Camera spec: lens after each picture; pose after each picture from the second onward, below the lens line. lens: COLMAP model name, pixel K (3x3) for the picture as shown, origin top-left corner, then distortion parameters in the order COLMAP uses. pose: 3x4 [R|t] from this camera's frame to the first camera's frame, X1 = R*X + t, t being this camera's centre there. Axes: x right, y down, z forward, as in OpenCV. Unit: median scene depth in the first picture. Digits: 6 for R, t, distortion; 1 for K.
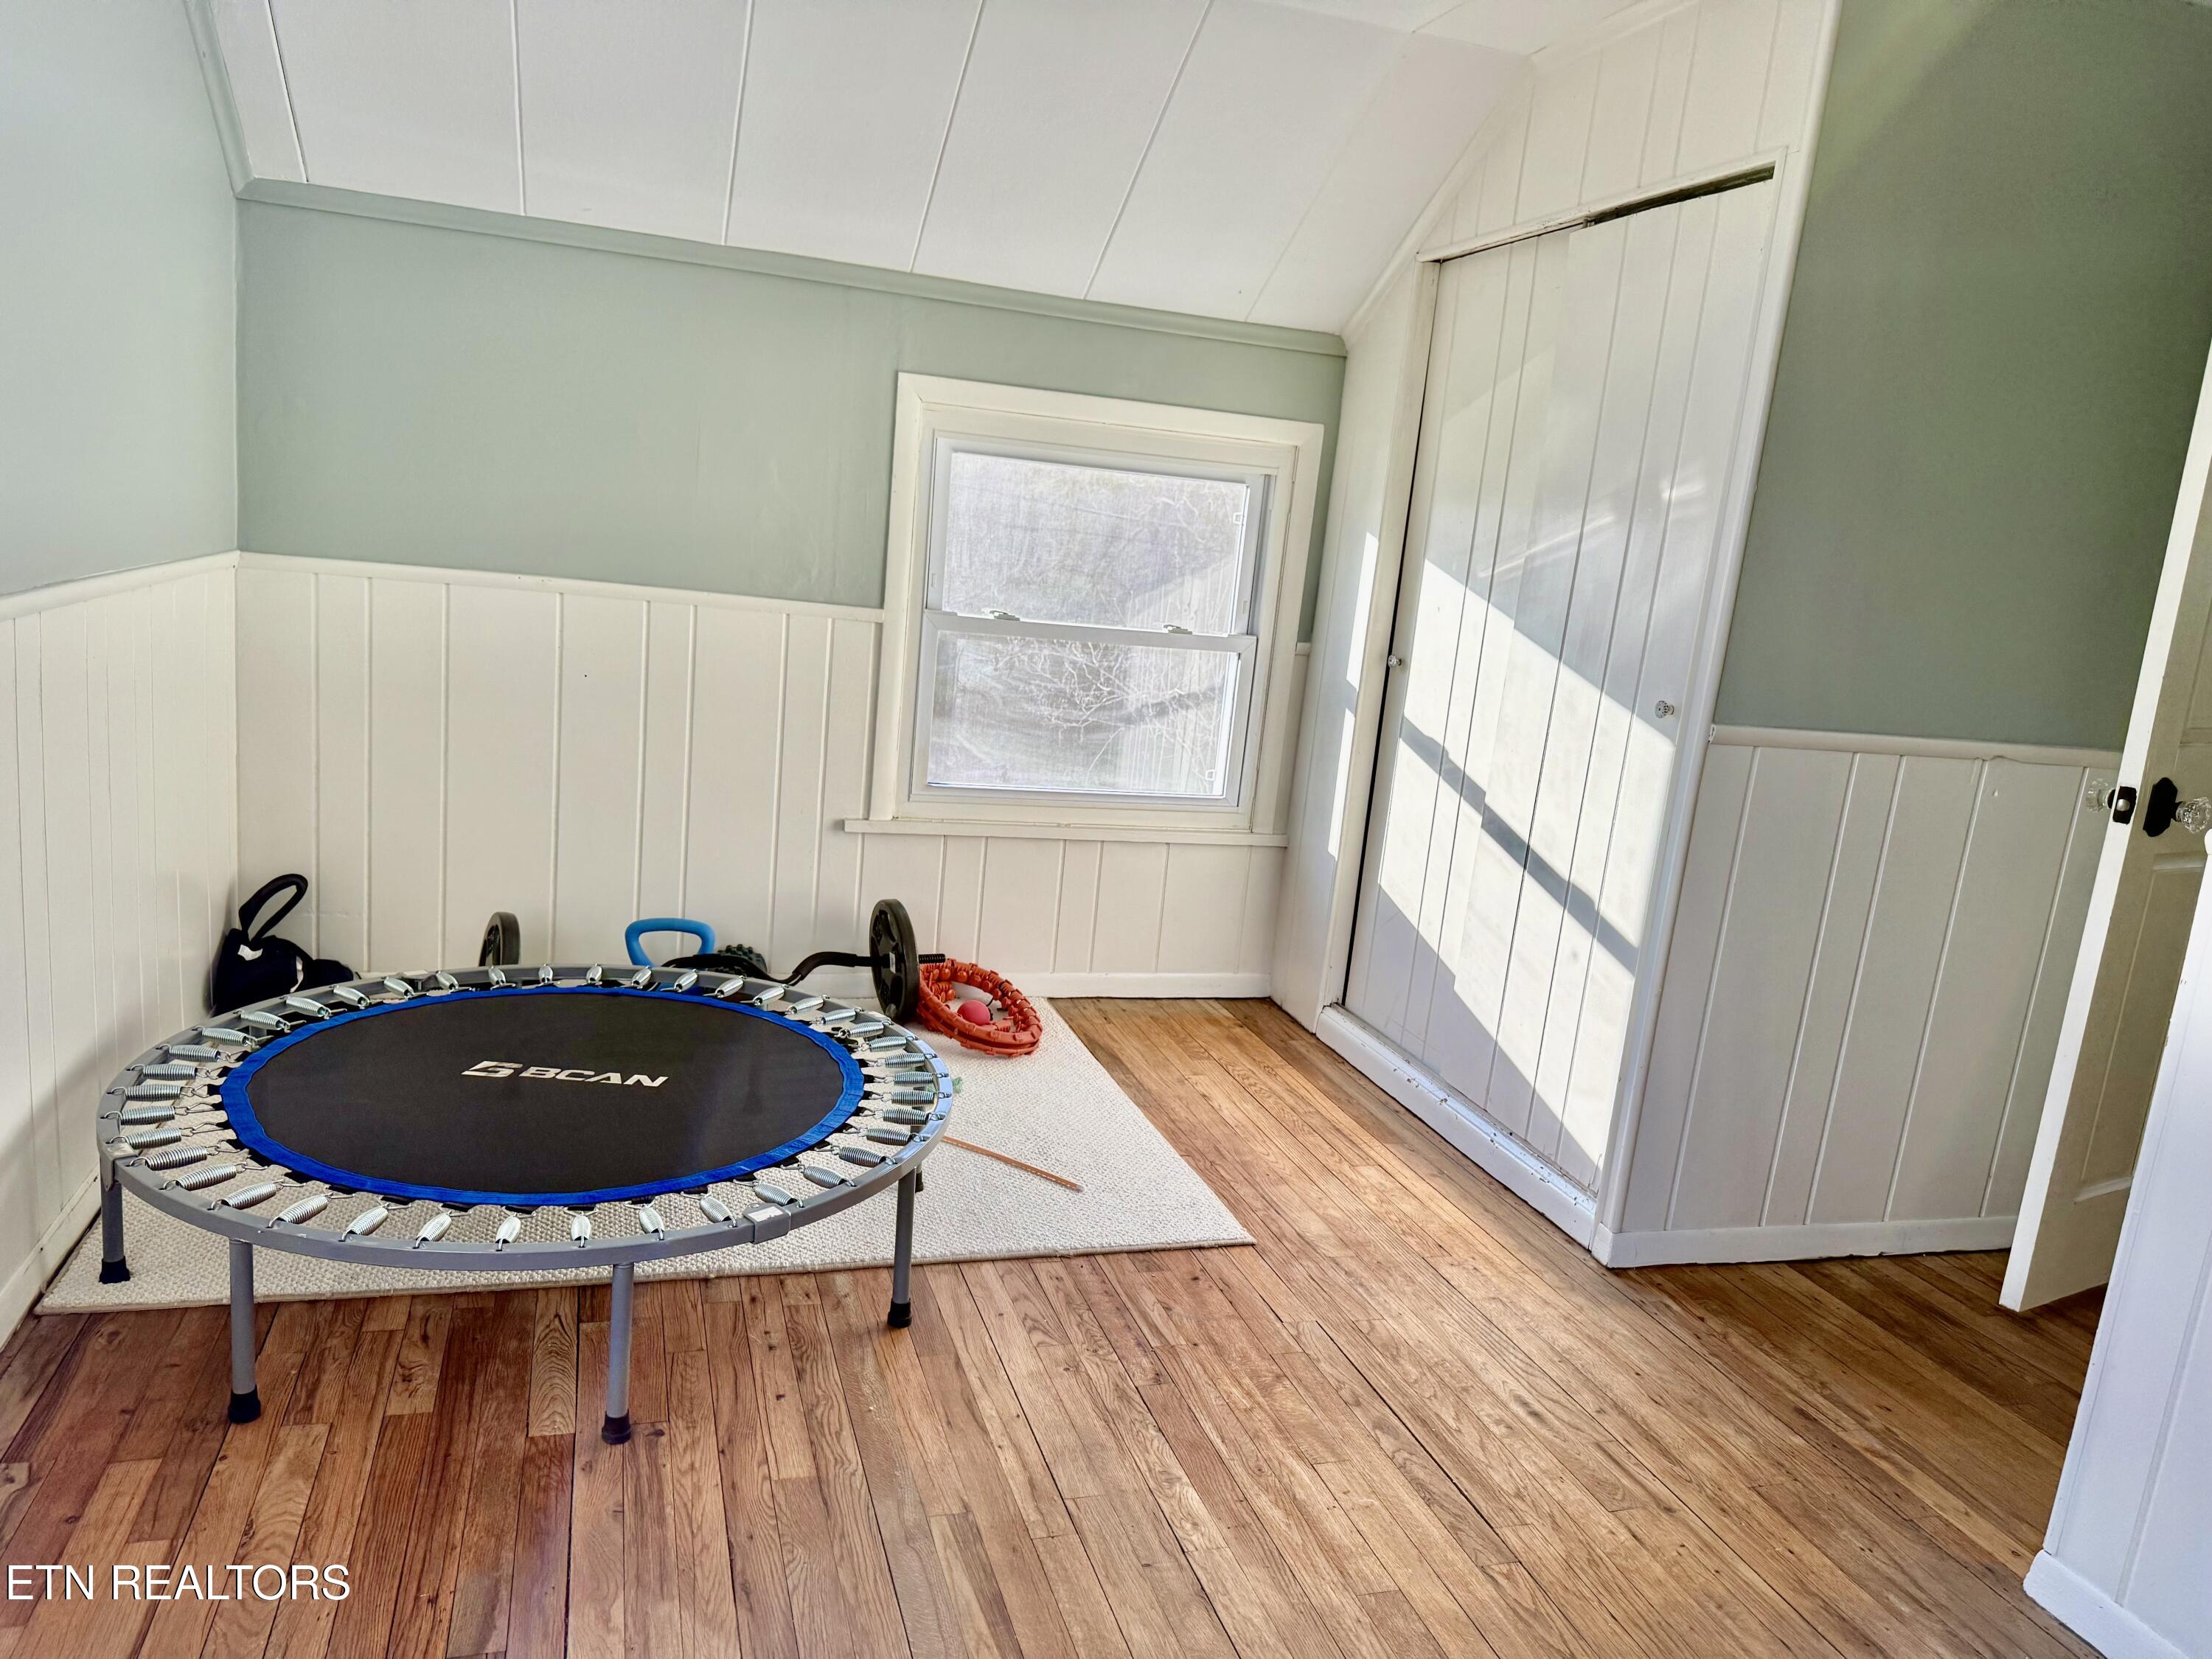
lens RADIAL K [[1565.2, 0, 1105.4], [0, 1565.2, 836.0], [0, 0, 1]] dist [0.051399, -0.051927]
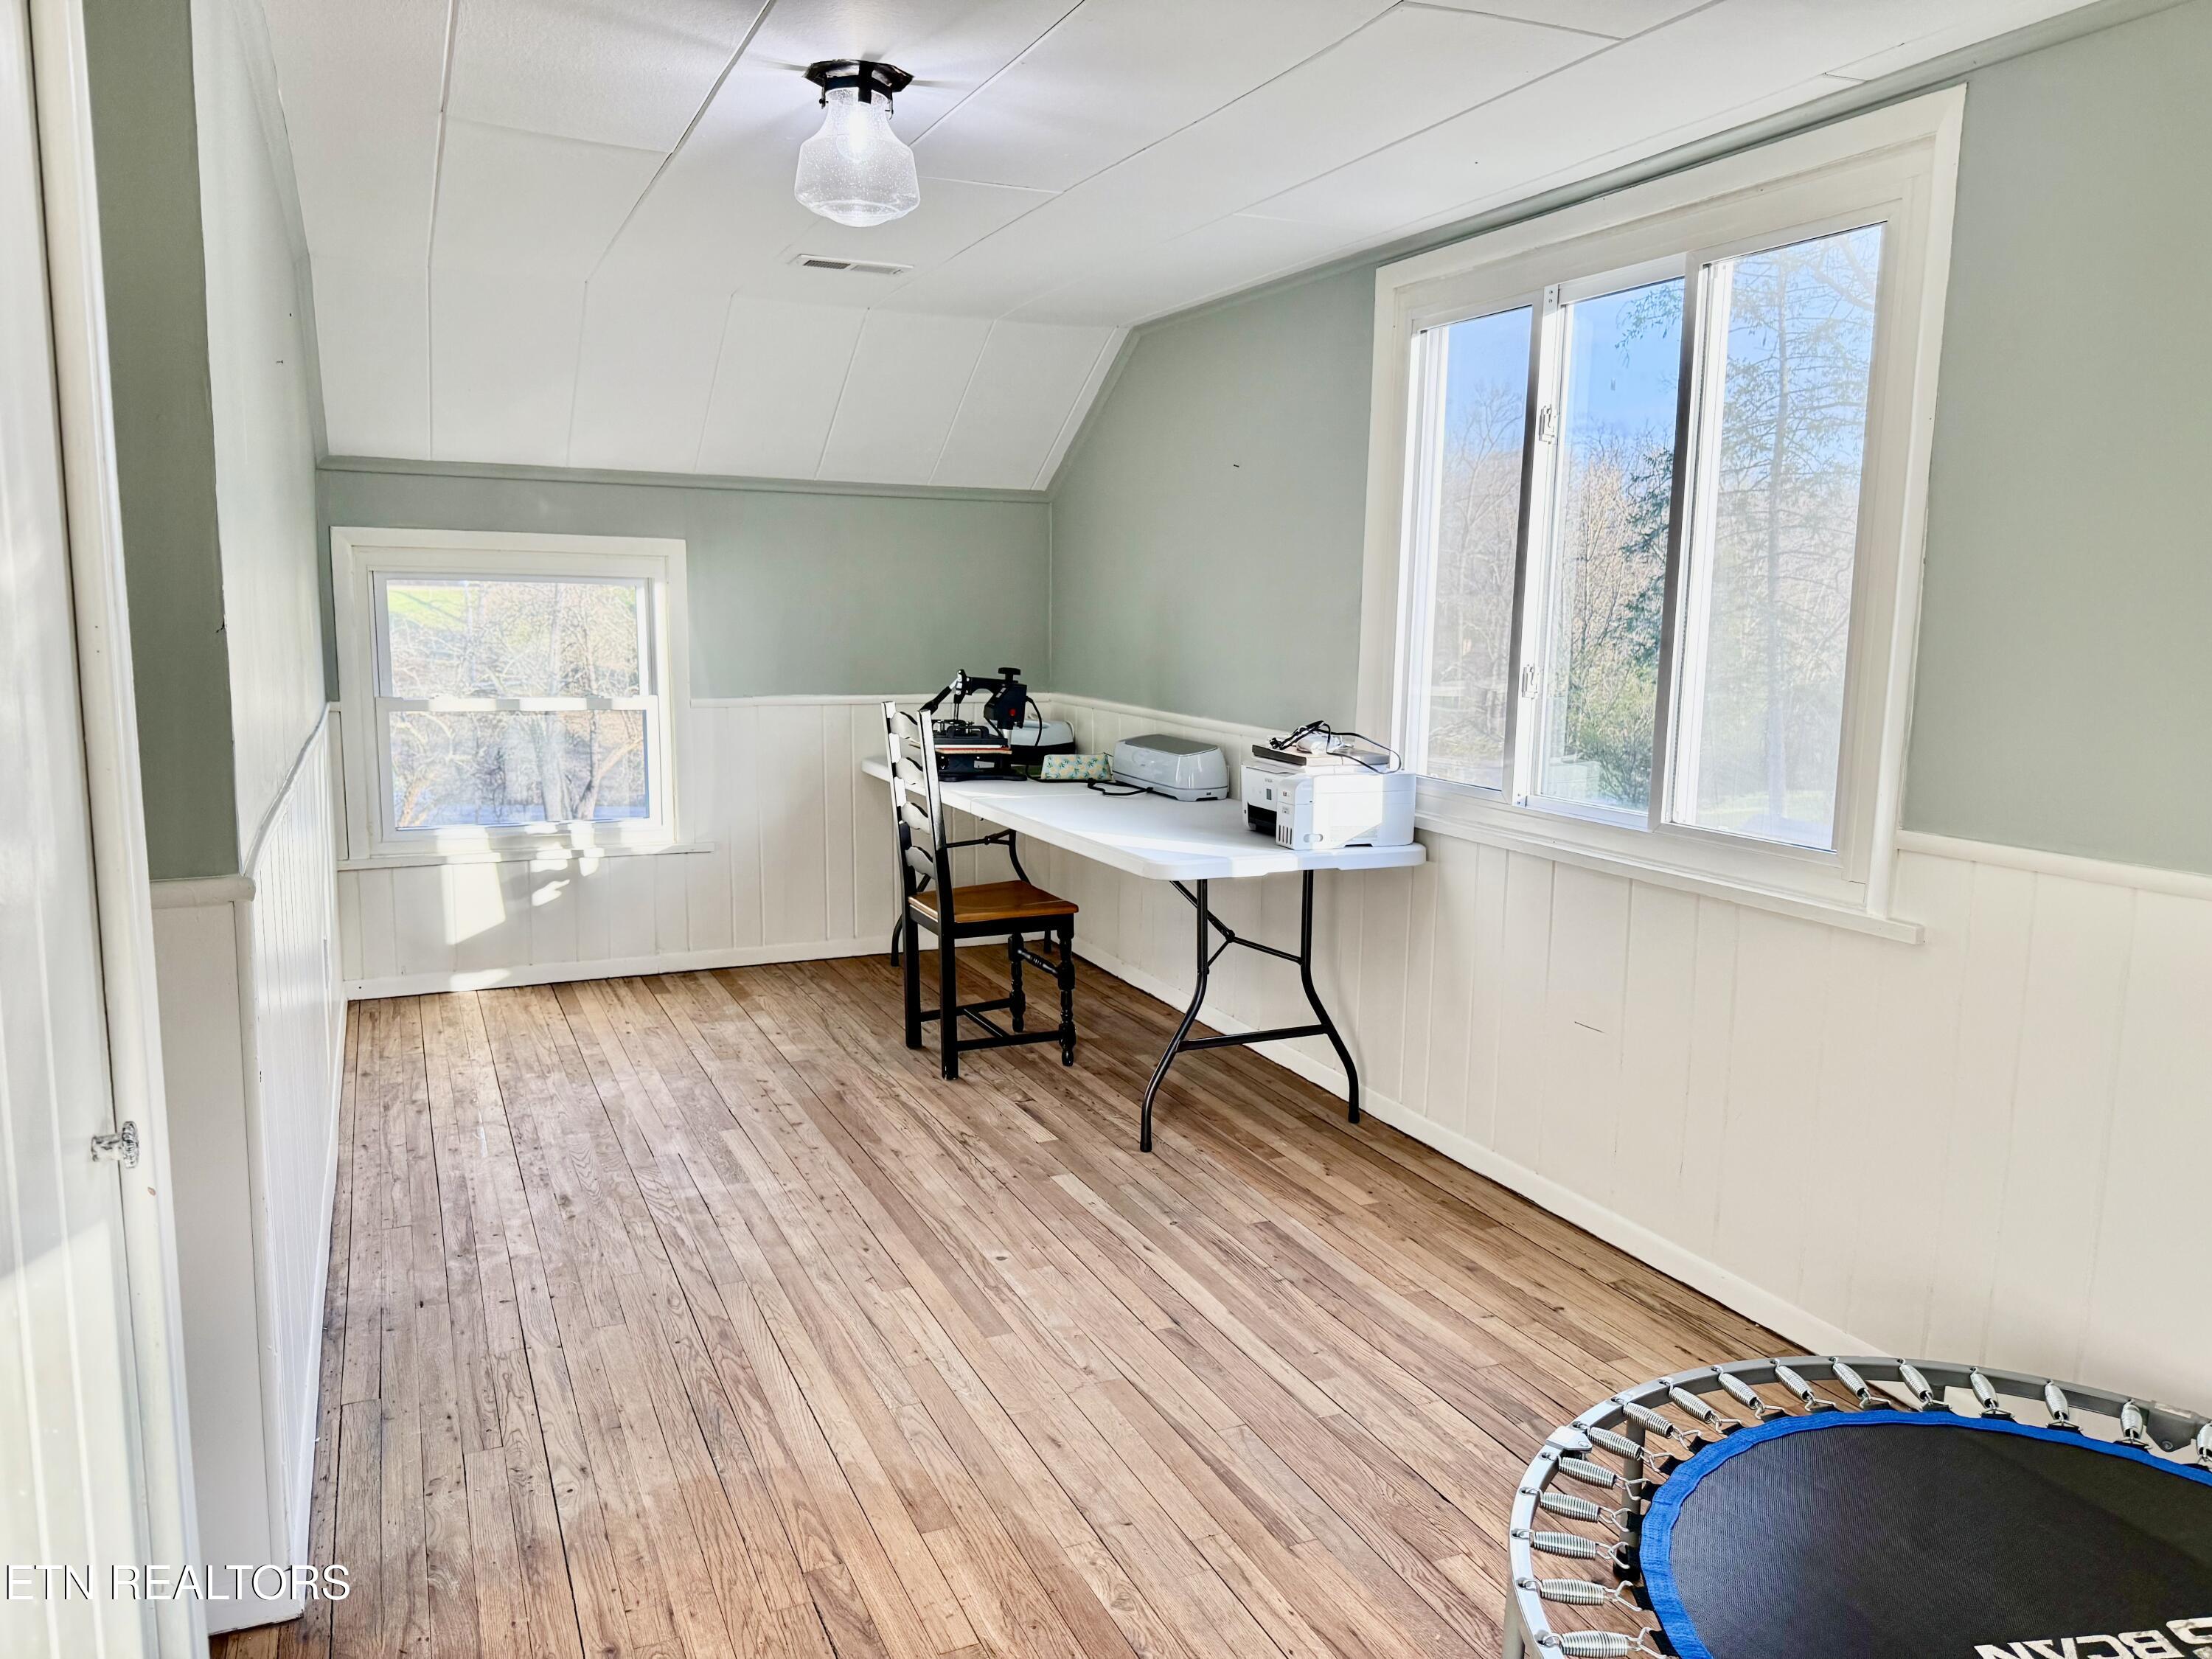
lens RADIAL K [[1565.2, 0, 1105.2], [0, 1565.2, 831.4], [0, 0, 1]] dist [0.051399, -0.051927]
pose [[-0.985501, -0.092349, -0.142333, 0.250143], [-0.134551, 0.936424, 0.324045, -0.407936], [0.103359, 0.338498, -0.935273, 1.828409]]
